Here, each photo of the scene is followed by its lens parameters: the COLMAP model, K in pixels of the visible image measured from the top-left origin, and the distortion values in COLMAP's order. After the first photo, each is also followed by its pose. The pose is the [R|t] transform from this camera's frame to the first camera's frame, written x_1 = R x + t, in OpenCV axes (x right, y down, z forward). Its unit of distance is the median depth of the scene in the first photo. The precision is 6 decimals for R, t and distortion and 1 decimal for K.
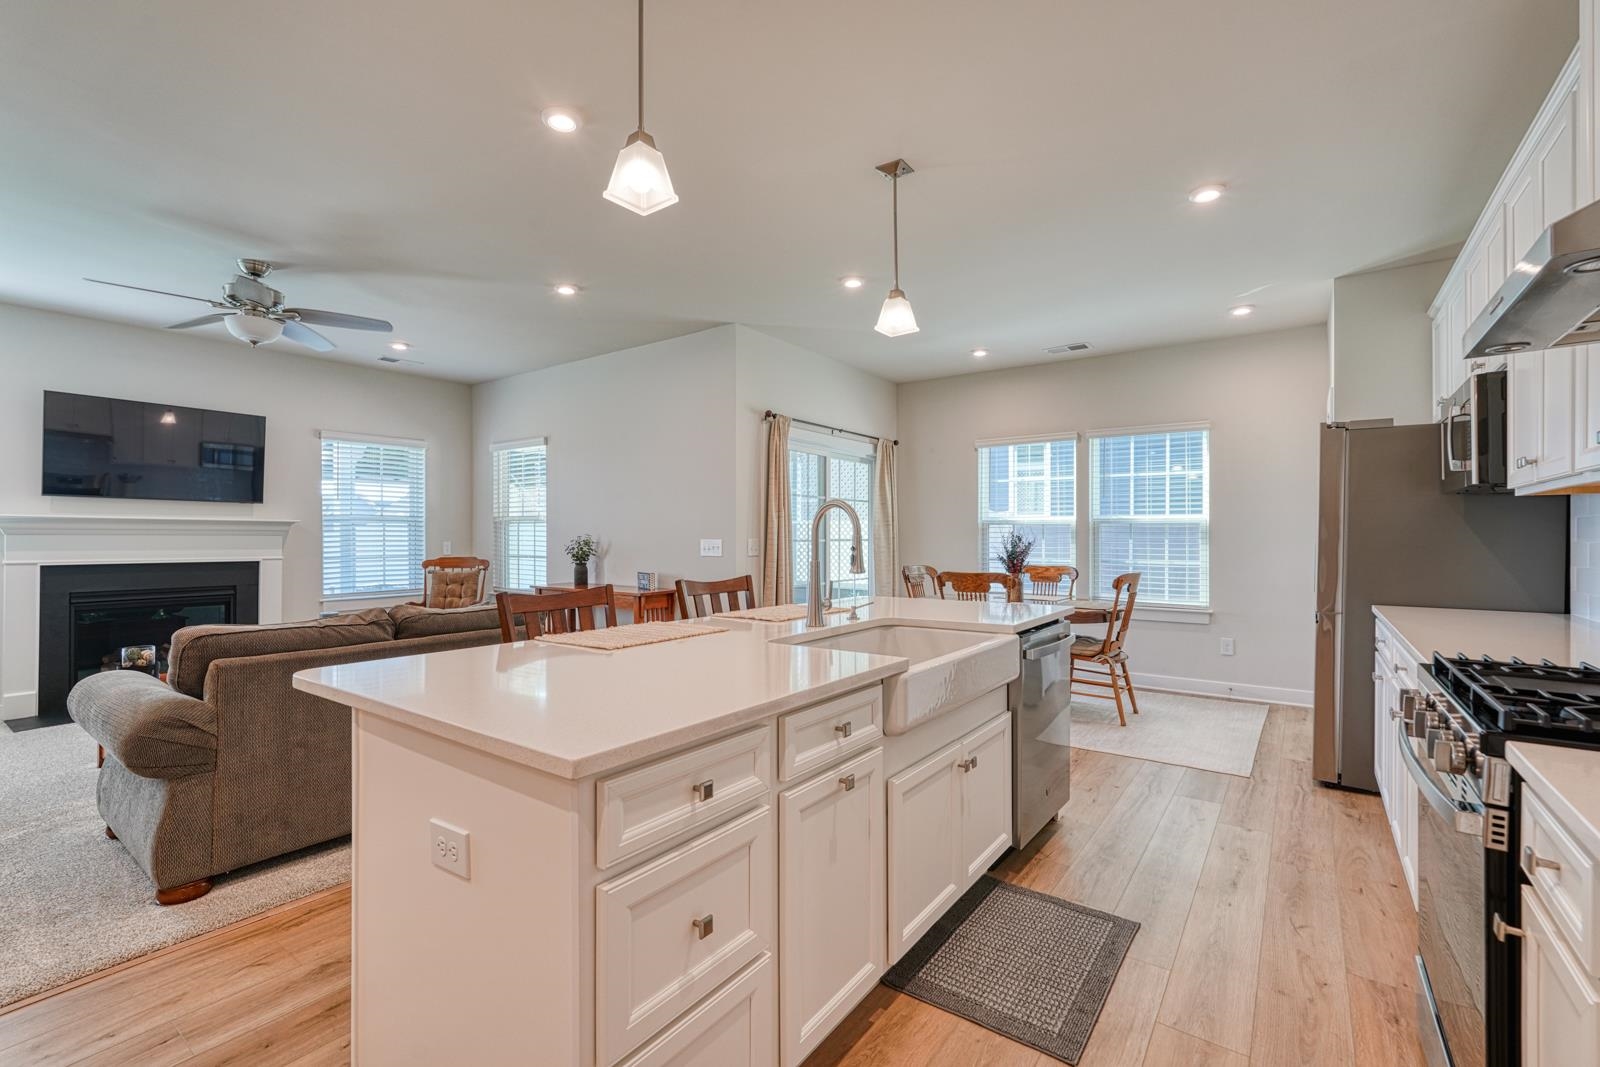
lens RADIAL K [[701.7, 0, 803.8], [0, 701.7, 533.8], [0, 0, 1]] dist [-0.011482, 0.004632]
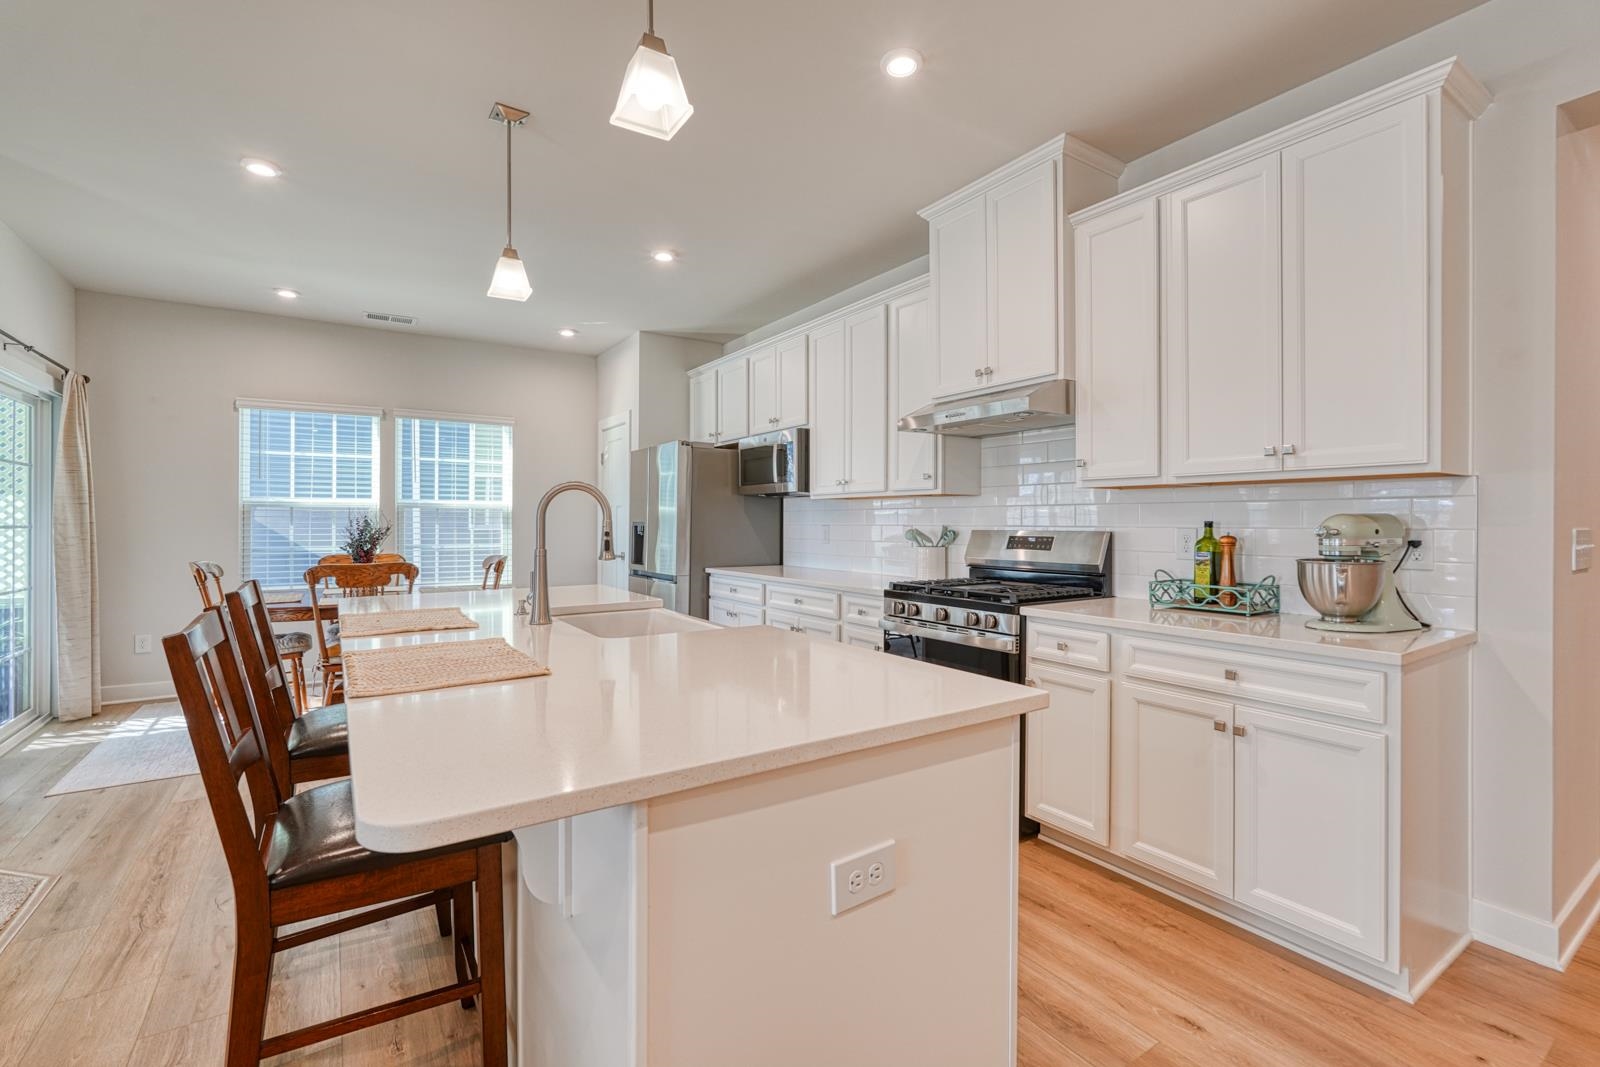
lens RADIAL K [[701.7, 0, 799.6], [0, 701.7, 522.2], [0, 0, 1]] dist [-0.011482, 0.004632]
pose [[0.349252, -0.000279, 0.937029, -0.304764], [-0.003547, 0.999992, 0.001620, 0.001408], [-0.937022, -0.003890, 0.349249, 0.174609]]
